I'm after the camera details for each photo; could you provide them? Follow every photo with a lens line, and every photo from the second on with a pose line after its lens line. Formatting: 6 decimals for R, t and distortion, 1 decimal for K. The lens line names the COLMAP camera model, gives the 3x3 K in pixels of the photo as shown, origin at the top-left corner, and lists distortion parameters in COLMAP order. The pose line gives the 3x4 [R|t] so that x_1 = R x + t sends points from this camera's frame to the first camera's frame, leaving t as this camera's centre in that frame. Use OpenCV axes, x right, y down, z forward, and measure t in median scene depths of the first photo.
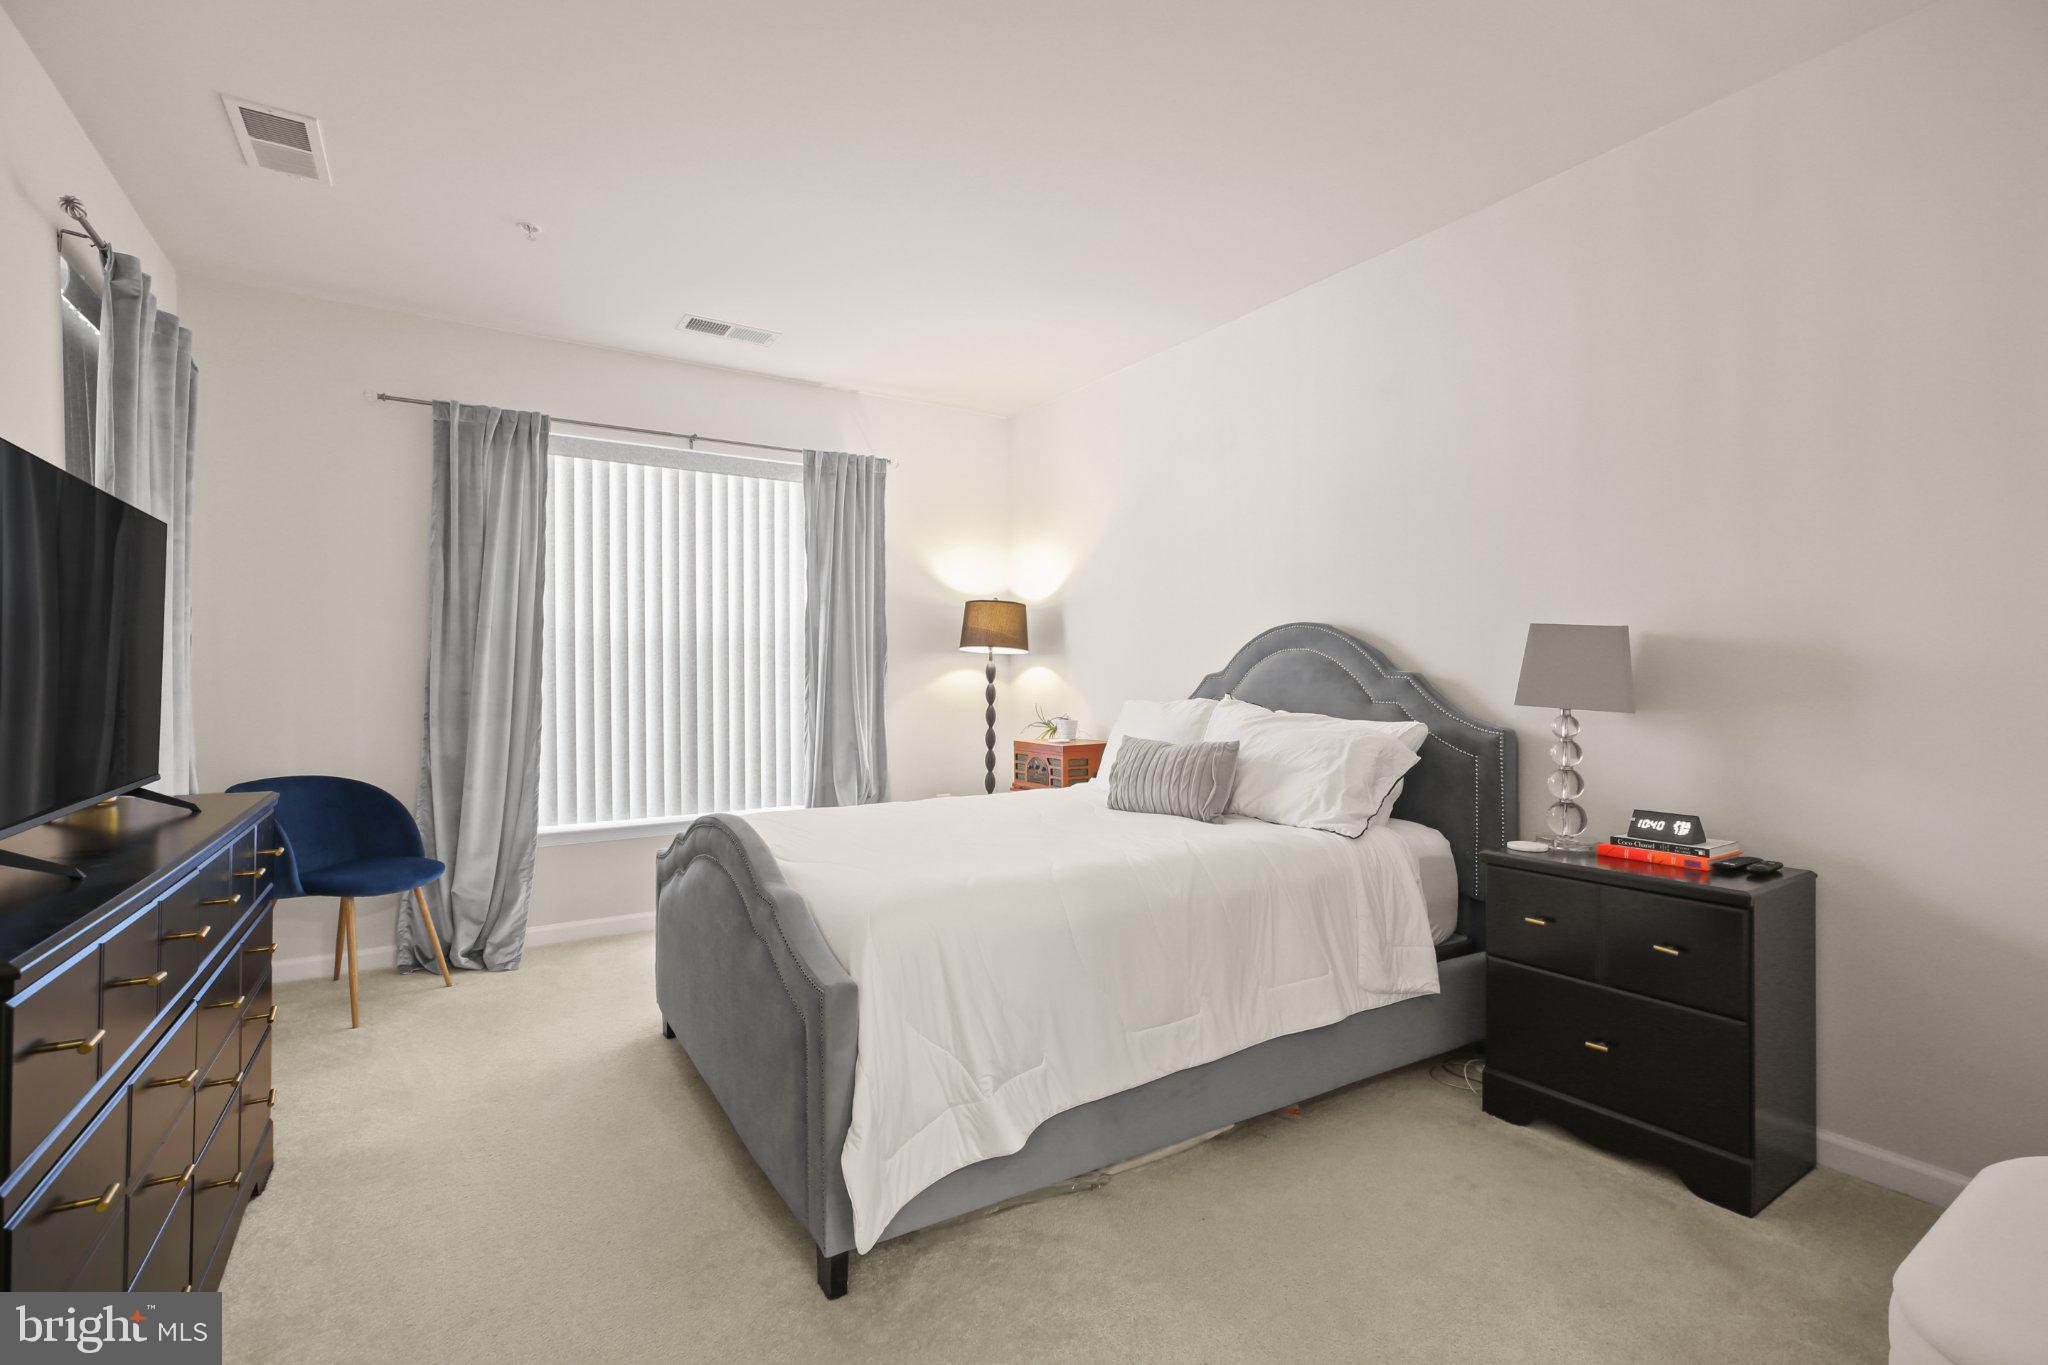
lens RADIAL K [[918.2, 0, 1027.0], [0, 918.2, 678.0], [0, 0, 1]] dist [0.002335, 0.000036]
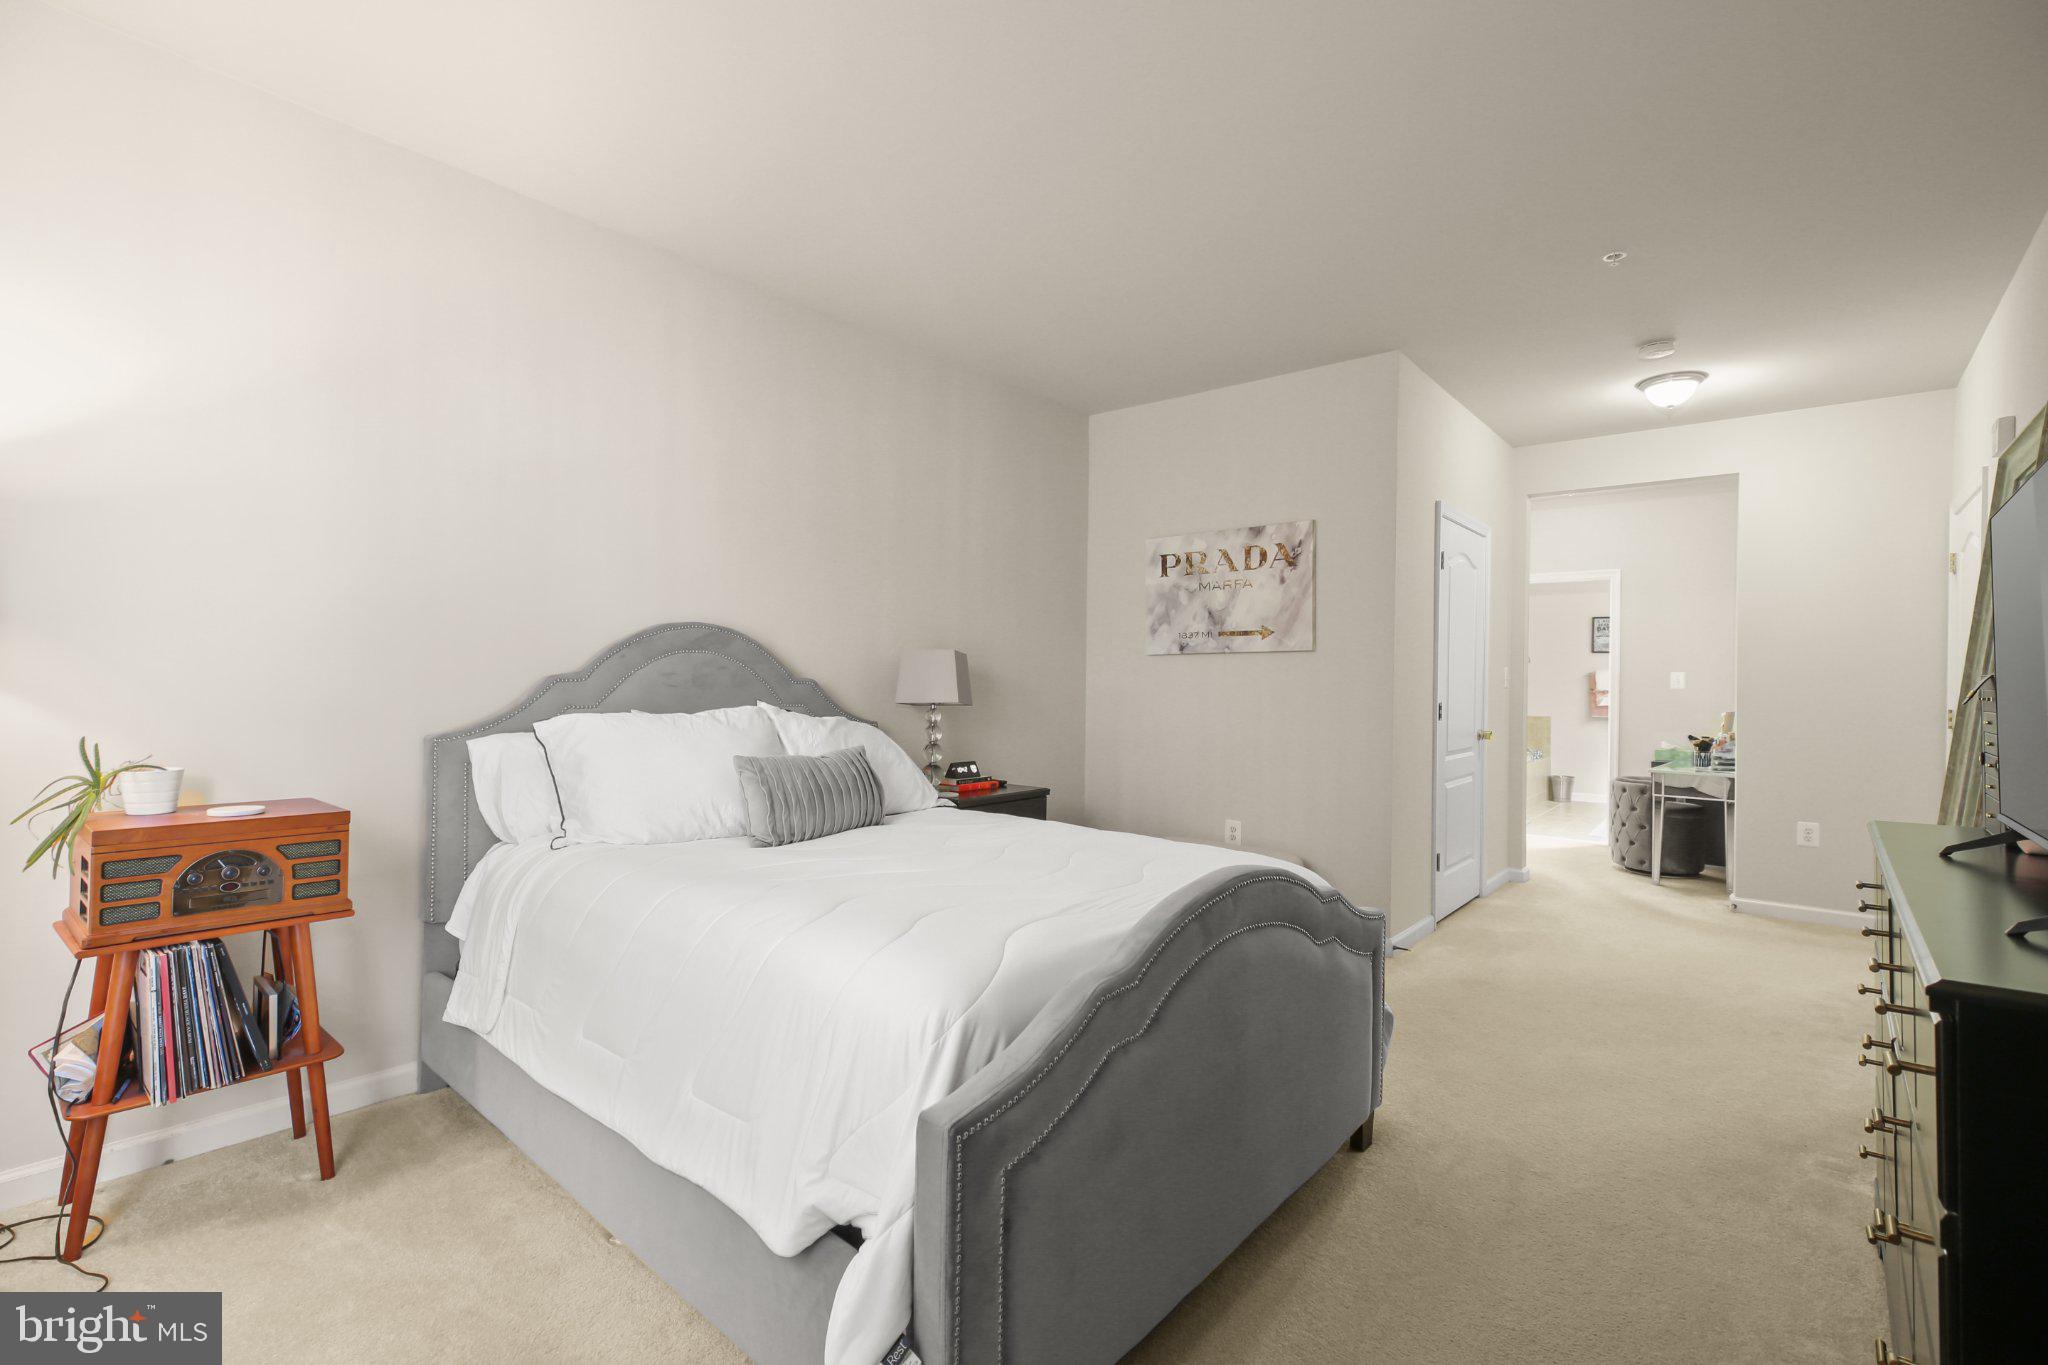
lens RADIAL K [[918.2, 0, 1030.9], [0, 918.2, 686.0], [0, 0, 1]] dist [0.002335, 0.000036]
pose [[-0.311523, -0.006796, 0.950214, -0.818248], [-0.013191, 0.999909, 0.002827, -0.004569], [-0.950147, -0.011654, -0.311584, 1.142216]]
